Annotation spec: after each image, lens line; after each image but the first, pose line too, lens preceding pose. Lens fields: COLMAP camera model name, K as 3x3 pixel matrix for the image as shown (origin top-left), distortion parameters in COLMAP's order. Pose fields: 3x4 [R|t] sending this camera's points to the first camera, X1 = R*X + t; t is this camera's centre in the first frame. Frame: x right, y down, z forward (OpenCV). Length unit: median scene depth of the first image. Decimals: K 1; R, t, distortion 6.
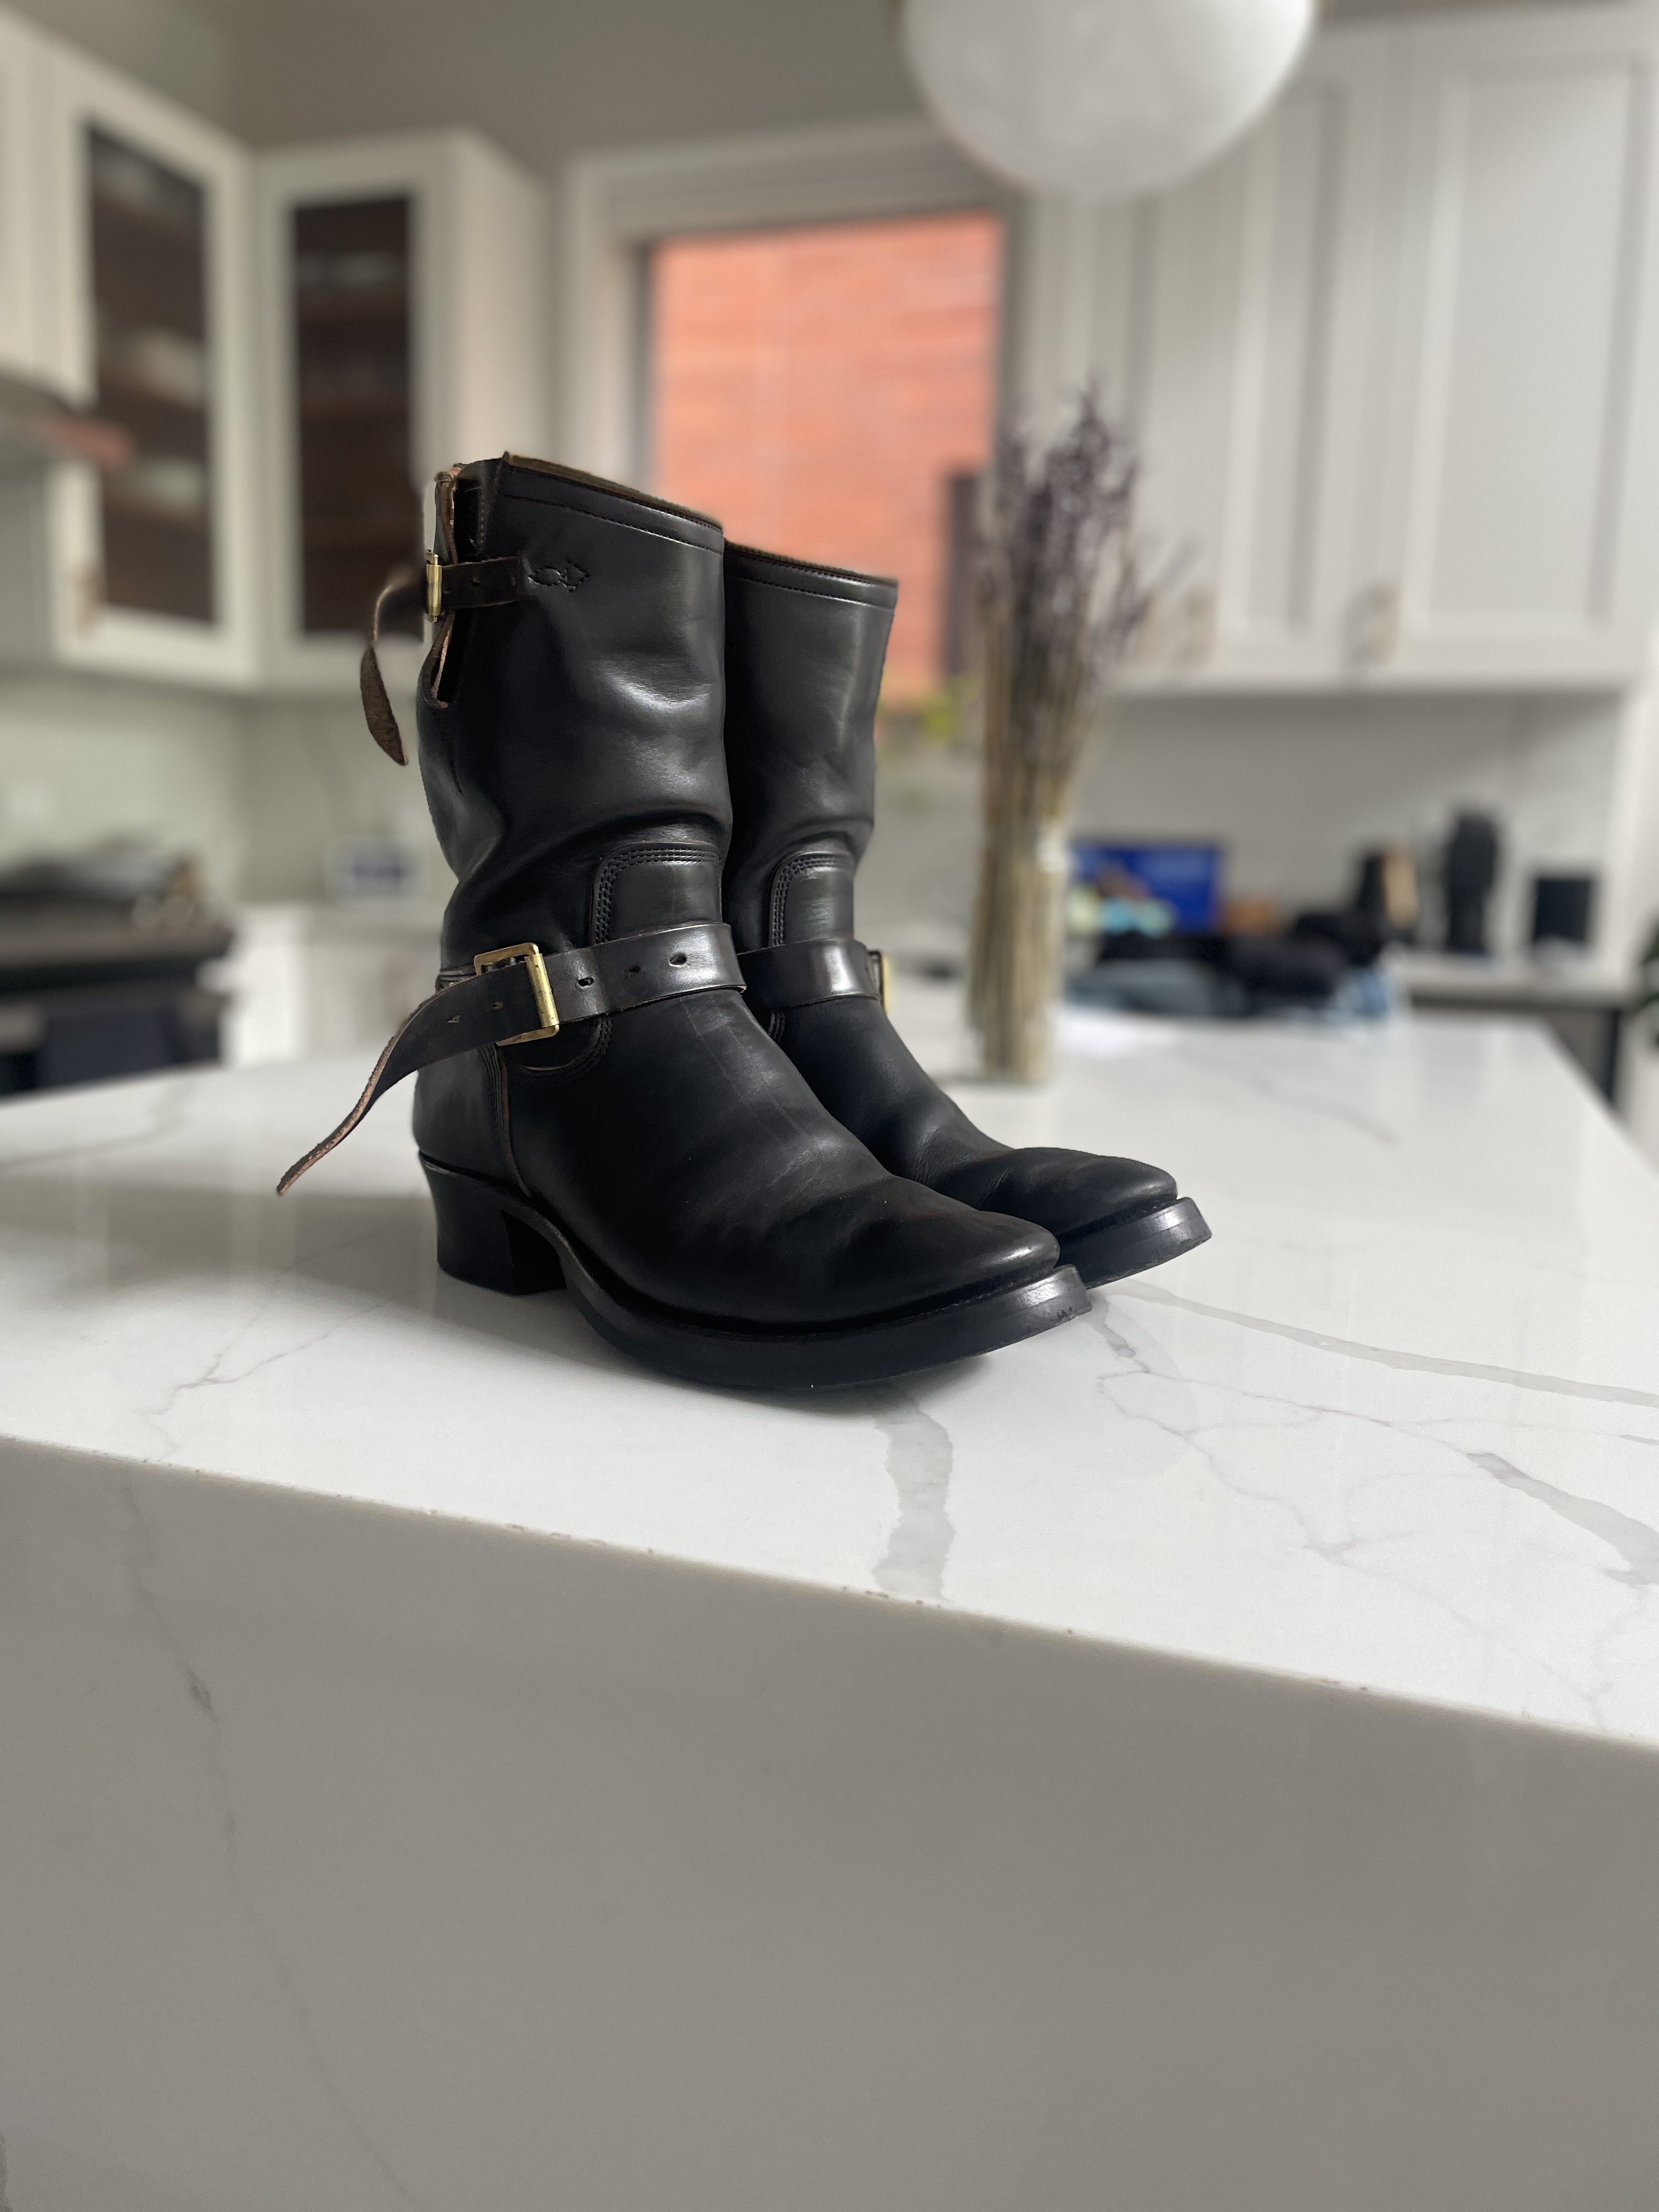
lens RADIAL K [[1686.2, 0, 836.3], [0, 1686.2, 1068.3], [0, 0, 1]] dist [0.063660, -0.092492]
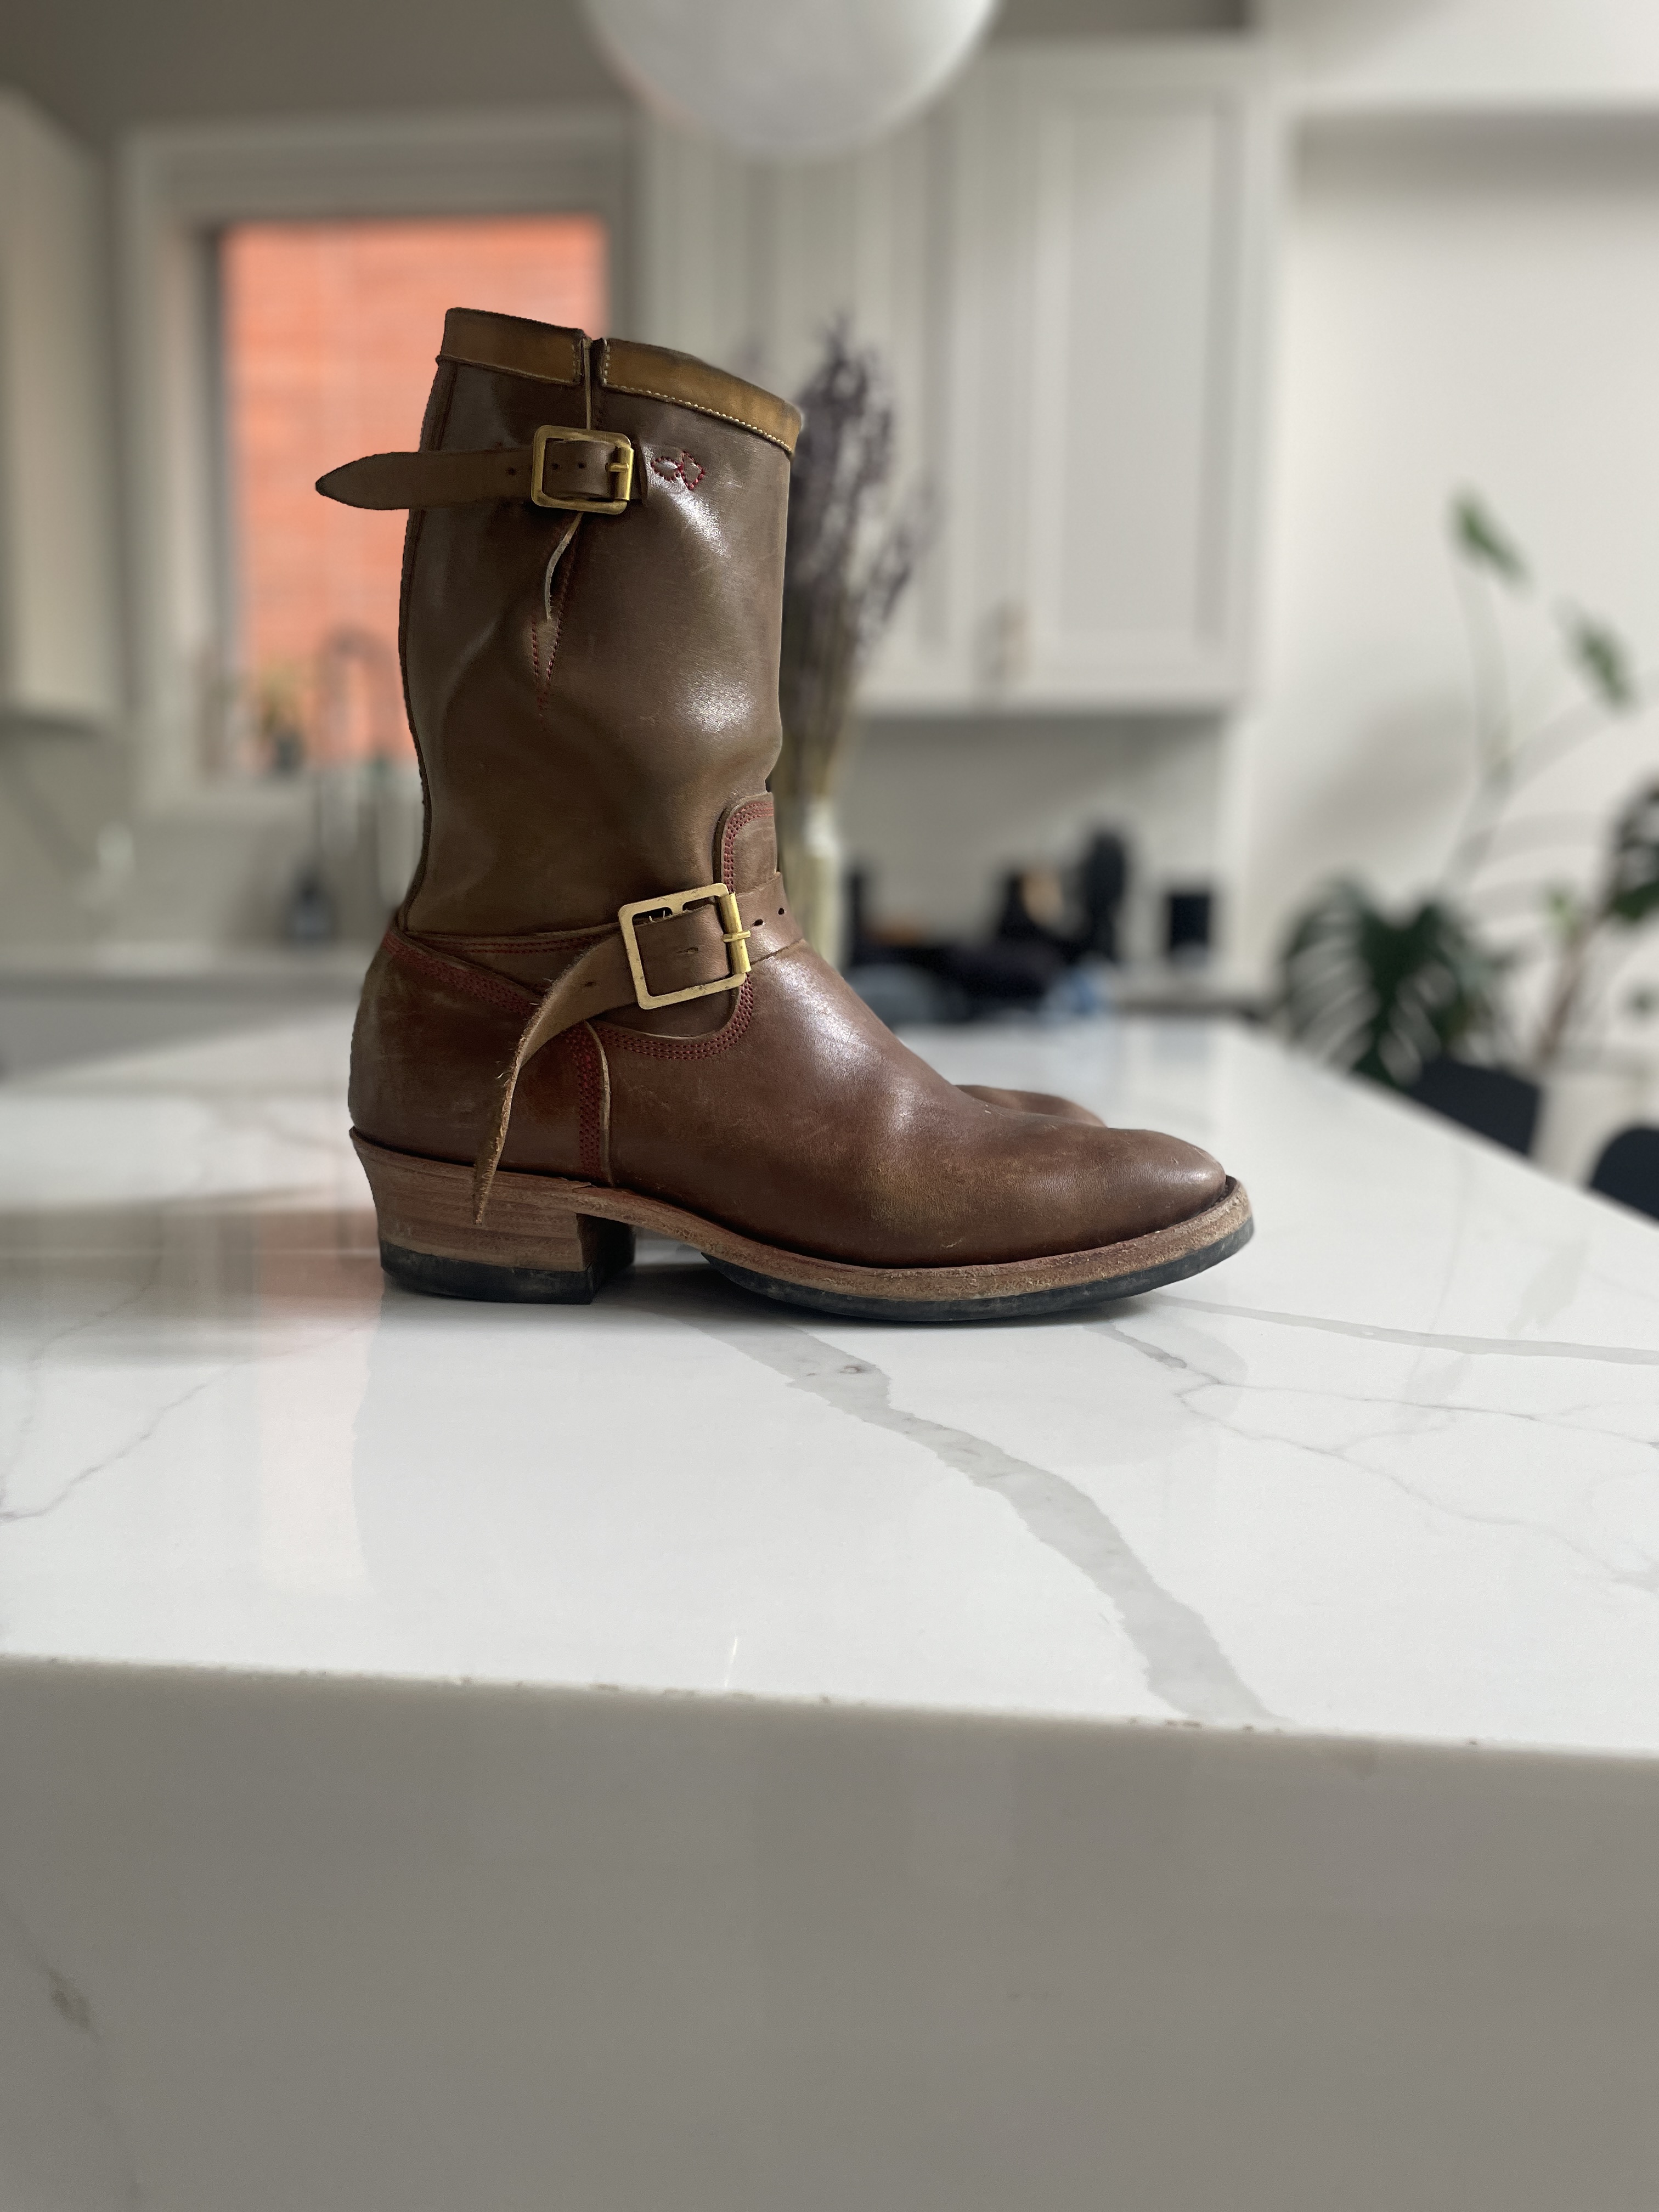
lens RADIAL K [[1686.2, 0, 821.3], [0, 1686.2, 1094.7], [0, 0, 1]] dist [0.063660, -0.092492]
pose [[0.972025, -0.049579, 0.229583, -0.061049], [0.052231, 0.998620, -0.005485, 0.011542], [-0.228994, 0.017323, 0.973274, 0.081349]]
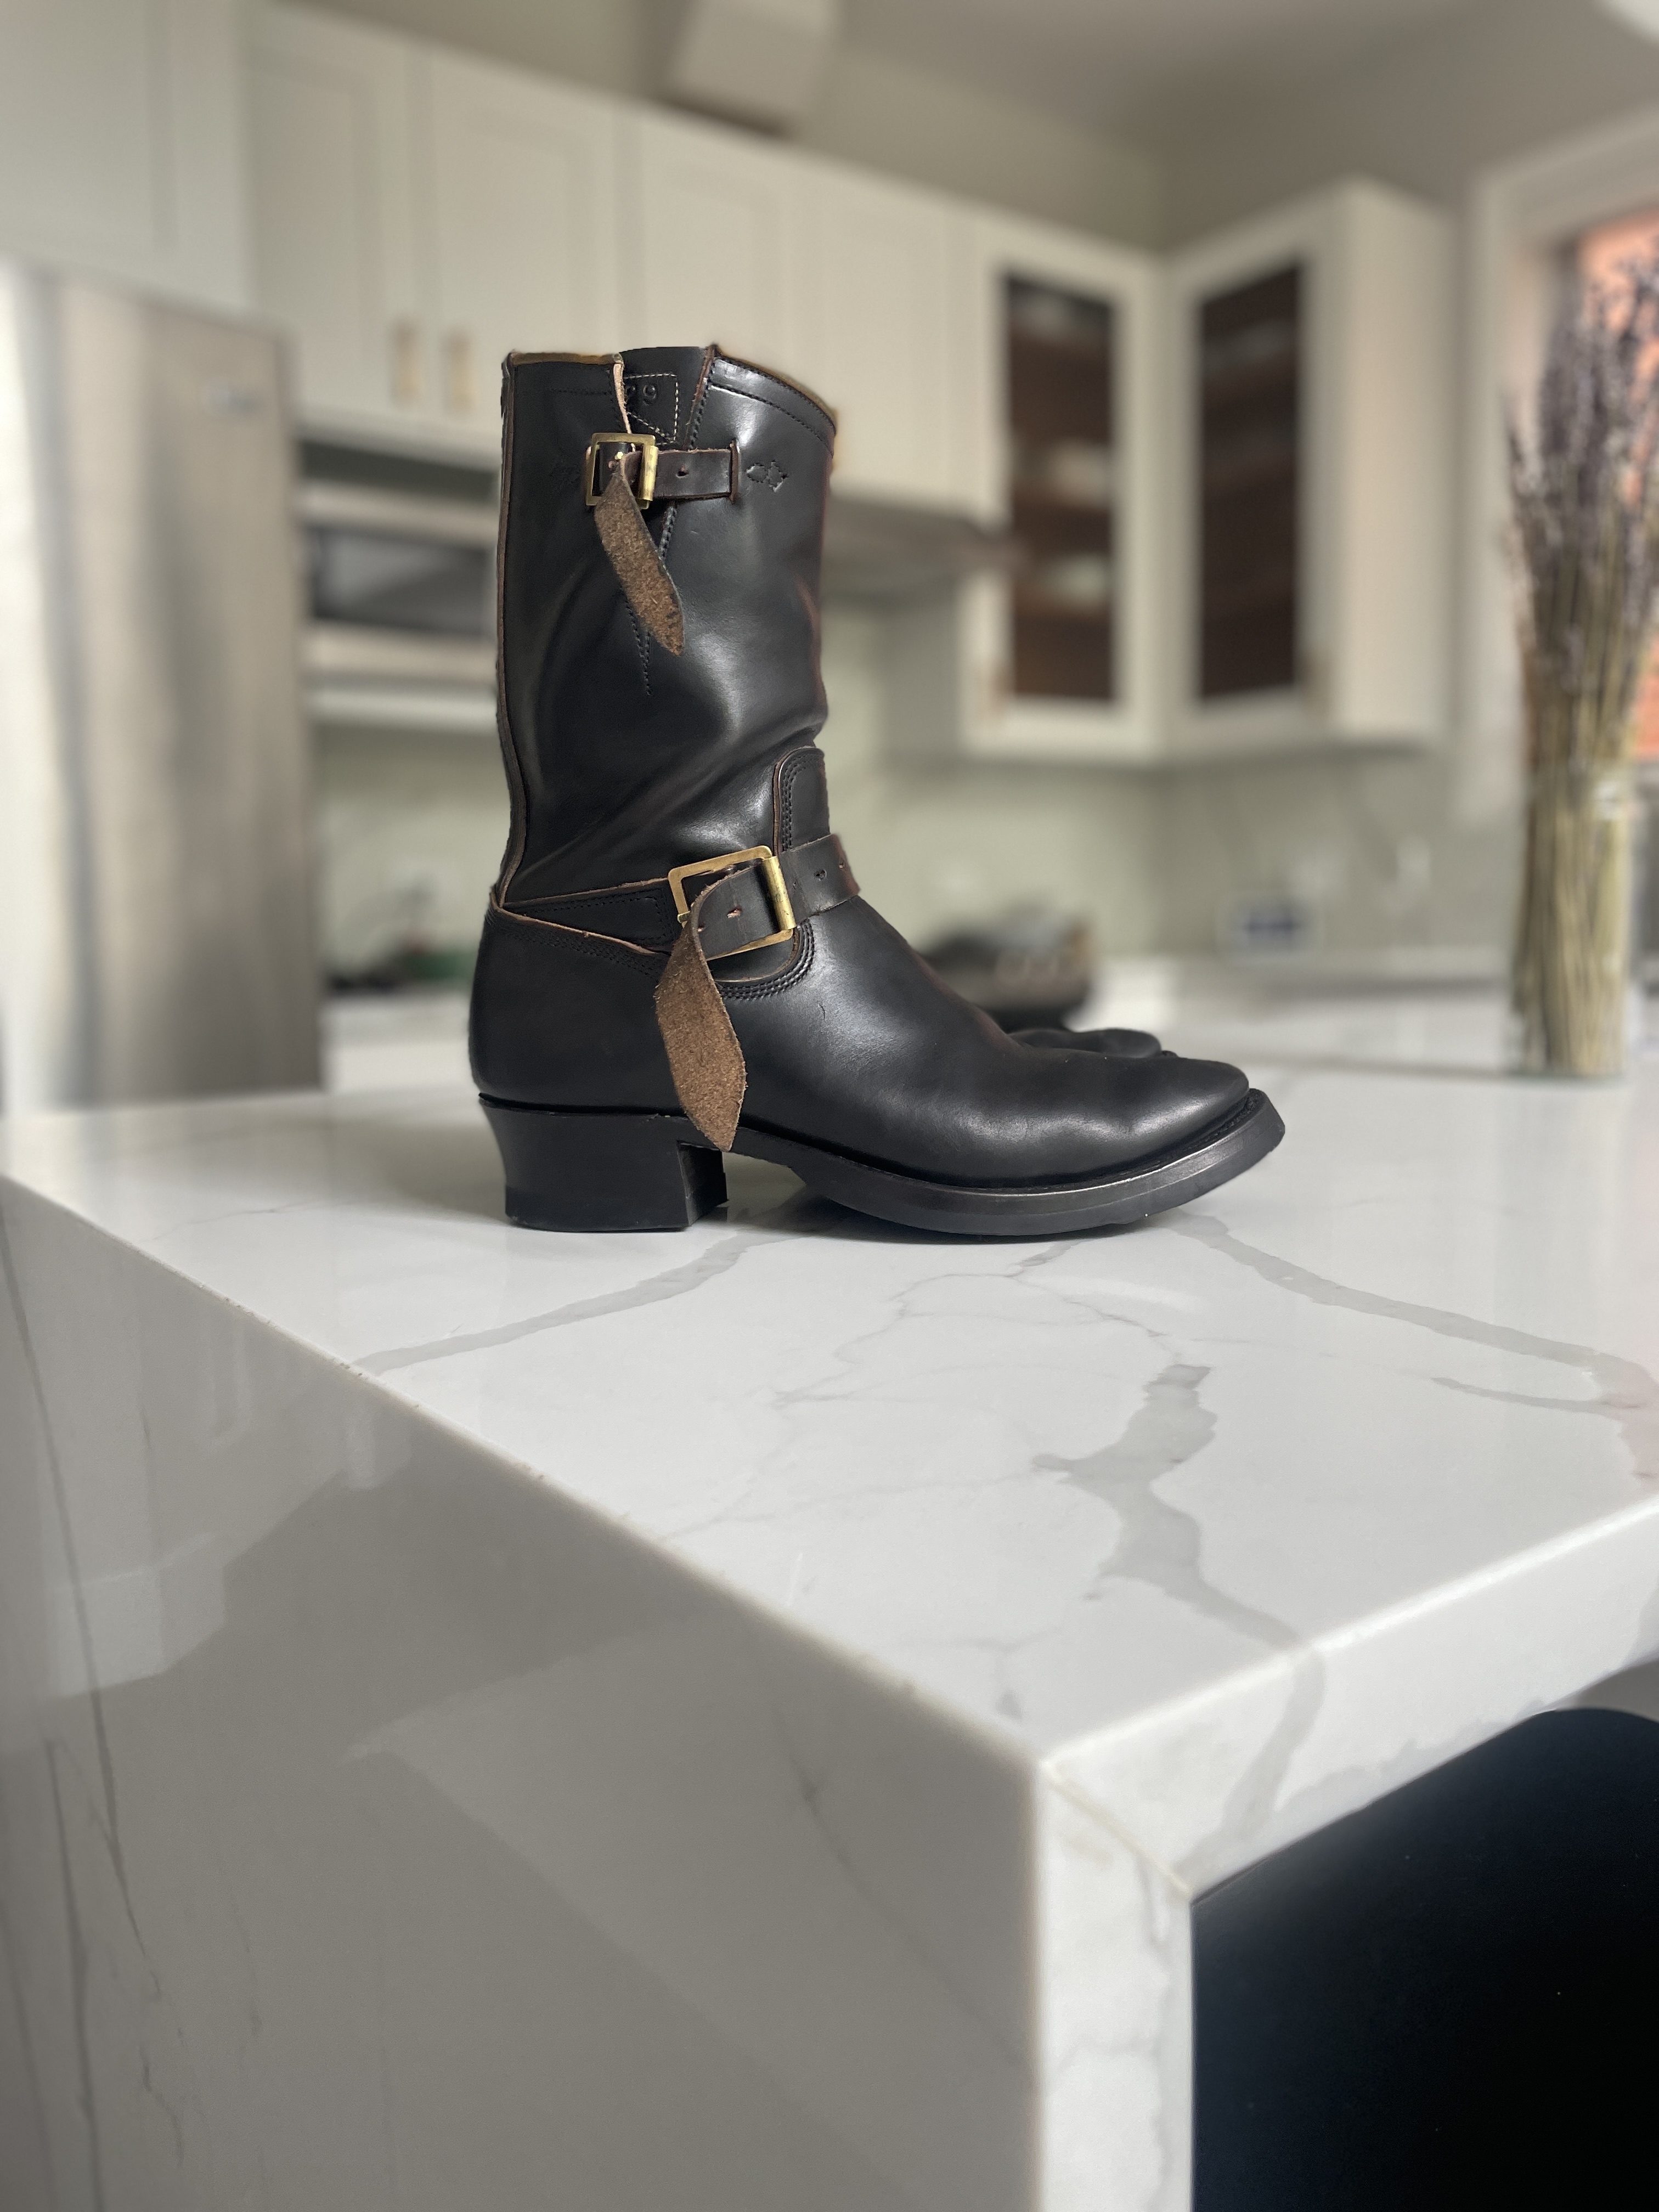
lens RADIAL K [[1686.2, 0, 835.6], [0, 1686.2, 1075.3], [0, 0, 1]] dist [0.063660, -0.092492]
pose [[0.816334, 0.002253, -0.577576, 0.209872], [-0.028608, 0.998923, -0.036537, 0.035377], [0.576872, 0.046350, 0.815519, 0.064442]]
